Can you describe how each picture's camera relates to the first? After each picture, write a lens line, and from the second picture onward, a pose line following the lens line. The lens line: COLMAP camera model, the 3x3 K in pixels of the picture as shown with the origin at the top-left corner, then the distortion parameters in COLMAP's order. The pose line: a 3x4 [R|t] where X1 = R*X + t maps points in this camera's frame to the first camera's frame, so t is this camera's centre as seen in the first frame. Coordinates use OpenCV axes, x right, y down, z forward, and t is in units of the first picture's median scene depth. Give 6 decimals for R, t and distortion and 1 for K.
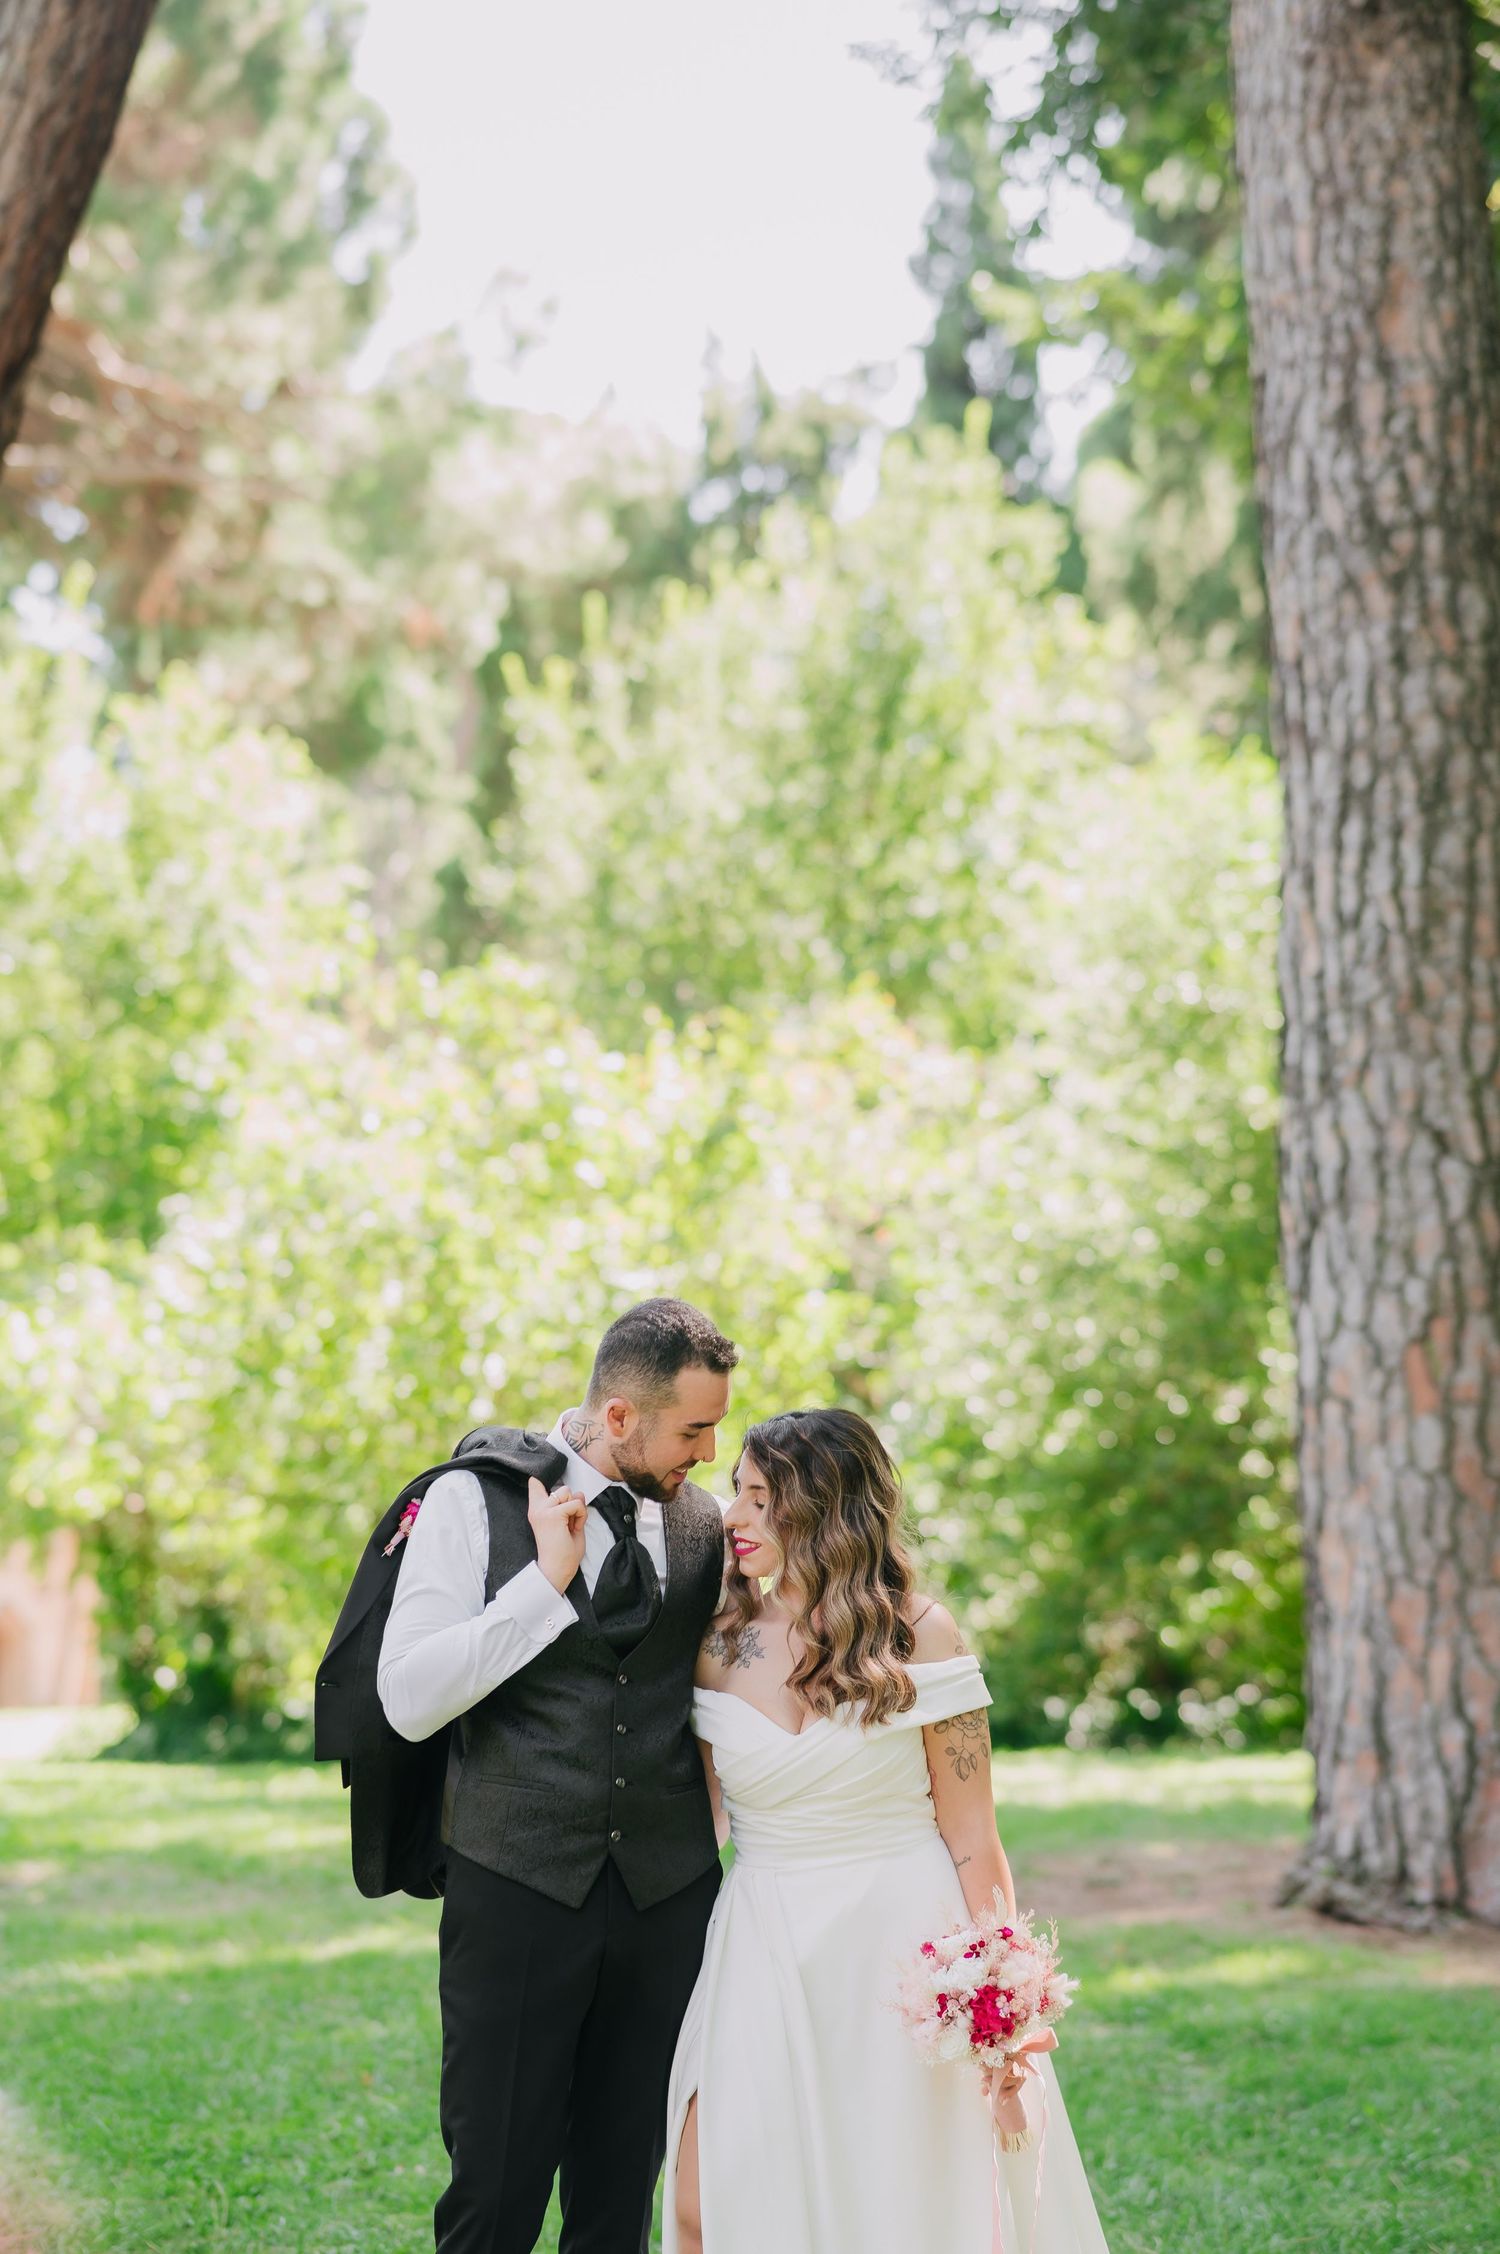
lens RADIAL K [[5505.3, 0, 837.0], [0, 5505.3, 1179.7], [0, 0, 1]] dist [0.318113, 0.000000]
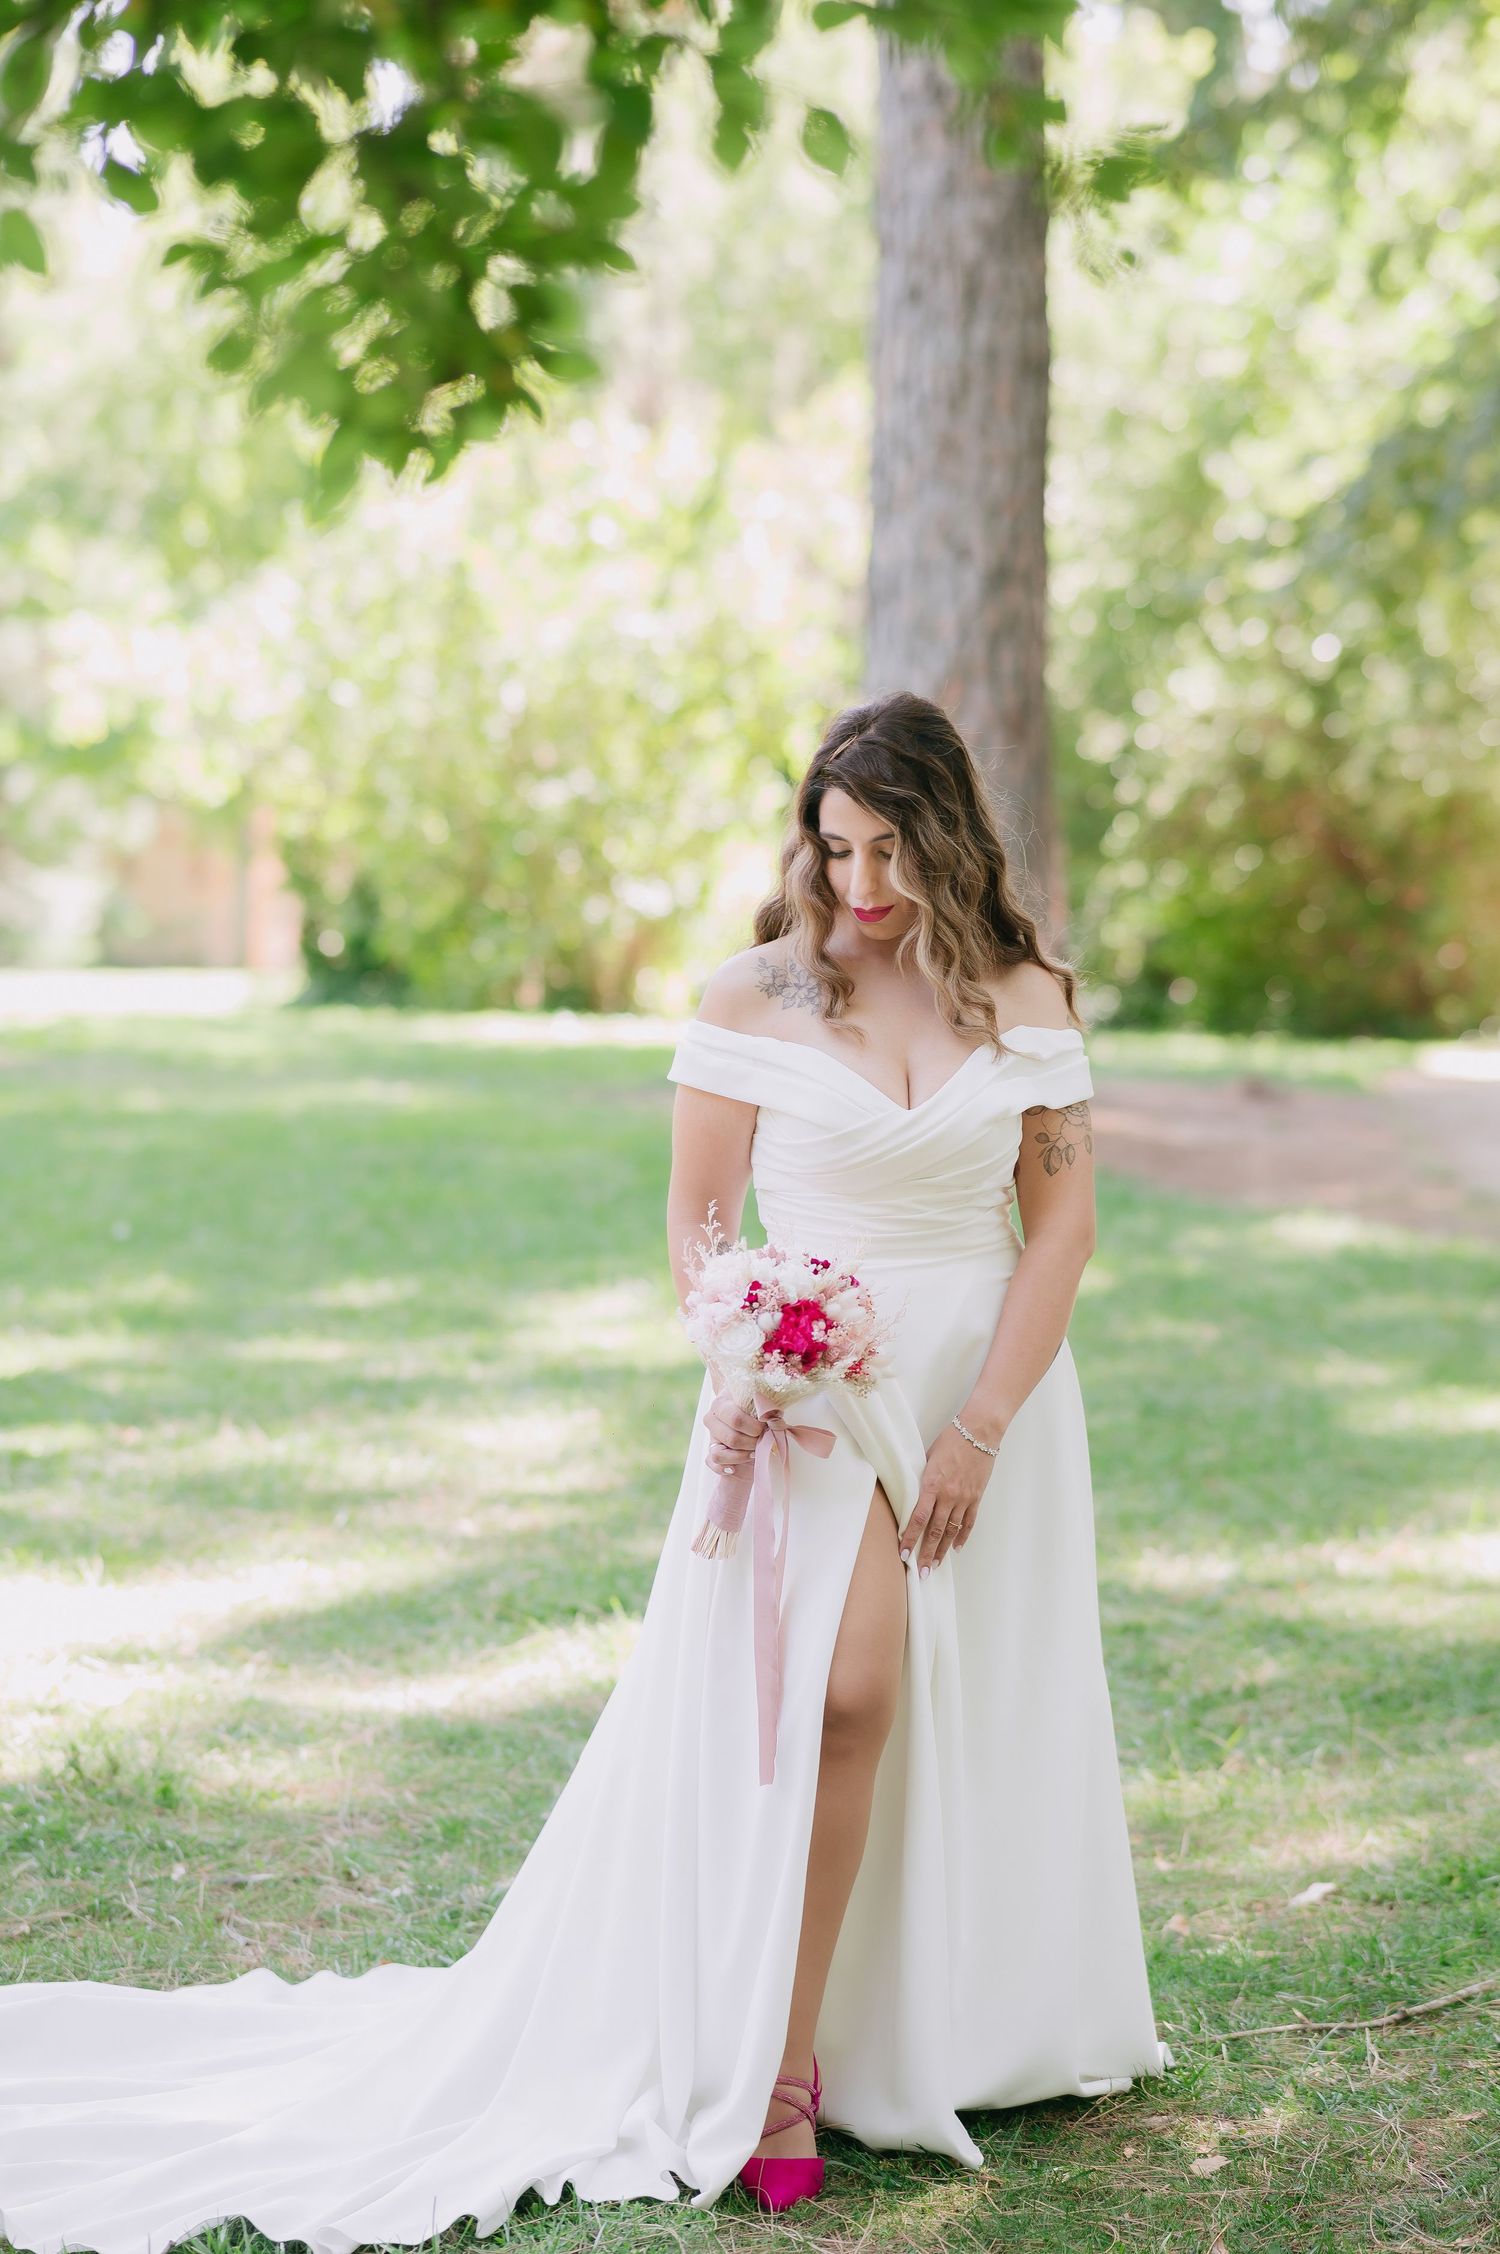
lens RADIAL K [[5505.3, 0, 777.5], [0, 5505.3, 1182.0], [0, 0, 1]] dist [0.318113, 0.000000]
pose [[0.995143, 0.033472, -0.092573, 0.191821], [-0.021716, 0.991894, 0.125199, -0.022340], [0.096013, -0.122581, 0.987803, -0.373595]]
